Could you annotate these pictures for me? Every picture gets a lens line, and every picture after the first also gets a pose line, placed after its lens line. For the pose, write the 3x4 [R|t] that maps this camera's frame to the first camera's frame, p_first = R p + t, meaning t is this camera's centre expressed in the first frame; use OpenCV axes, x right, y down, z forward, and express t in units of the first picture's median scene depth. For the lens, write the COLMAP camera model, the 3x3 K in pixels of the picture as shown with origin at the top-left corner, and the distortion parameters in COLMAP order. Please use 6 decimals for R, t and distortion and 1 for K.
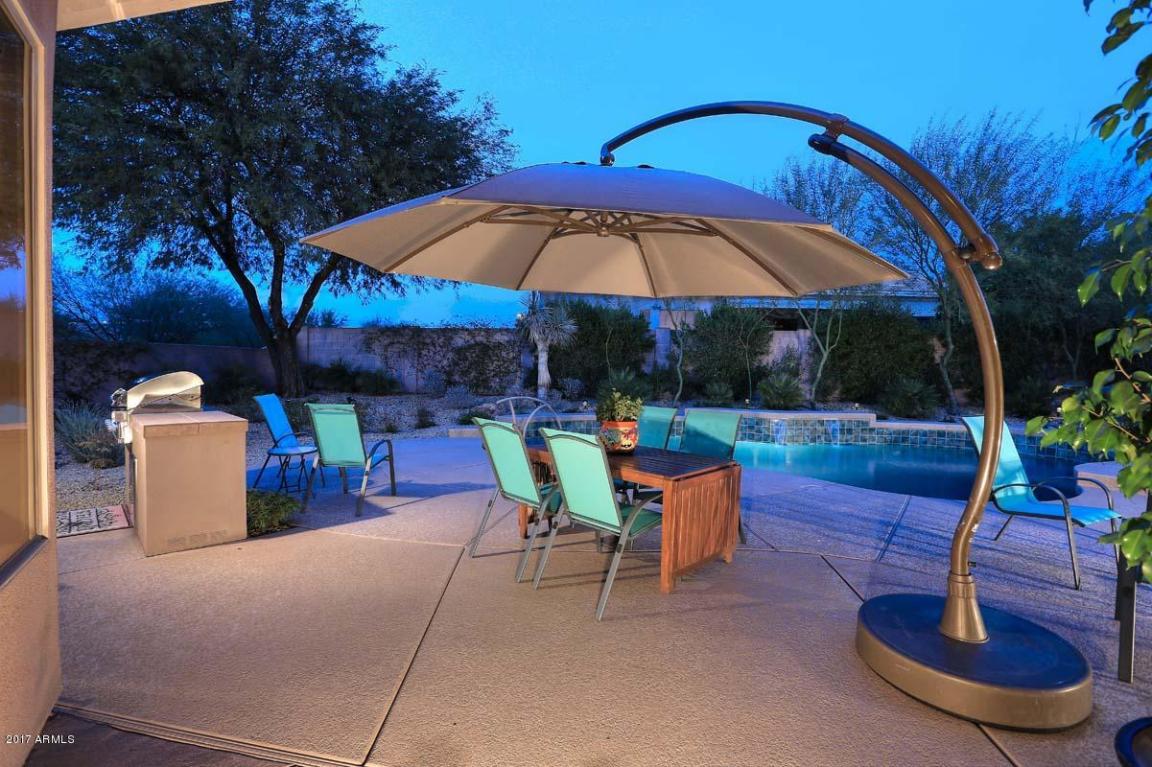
lens RADIAL K [[526.5, 0, 575.3], [0, 526.5, 381.7], [0, 0, 1]] dist [-0.001727, -0.000067]
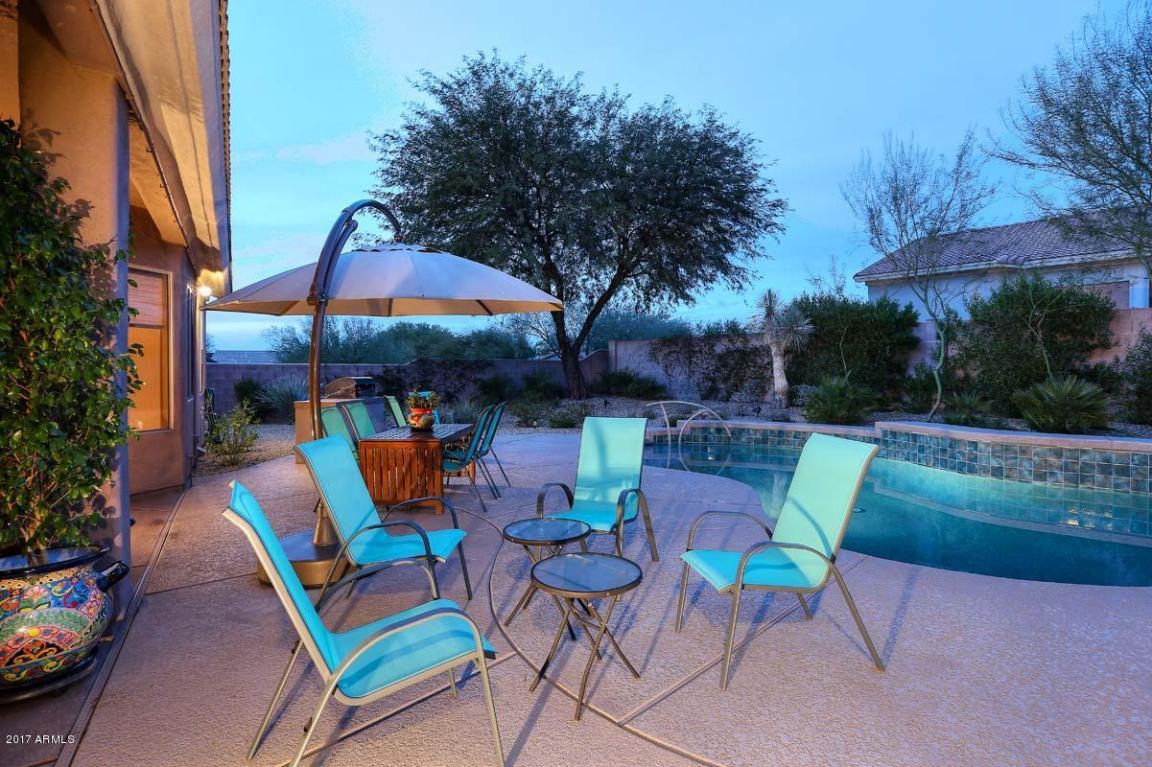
lens RADIAL K [[575.7, 0, 576.2], [0, 575.7, 382.5], [0, 0, 1]] dist [0.002377, 0.000406]
pose [[0.678265, -0.000254, -0.734817, 0.444262], [-0.010013, 0.999904, -0.009588, 0.002654], [0.734749, 0.013861, 0.678197, 0.050223]]
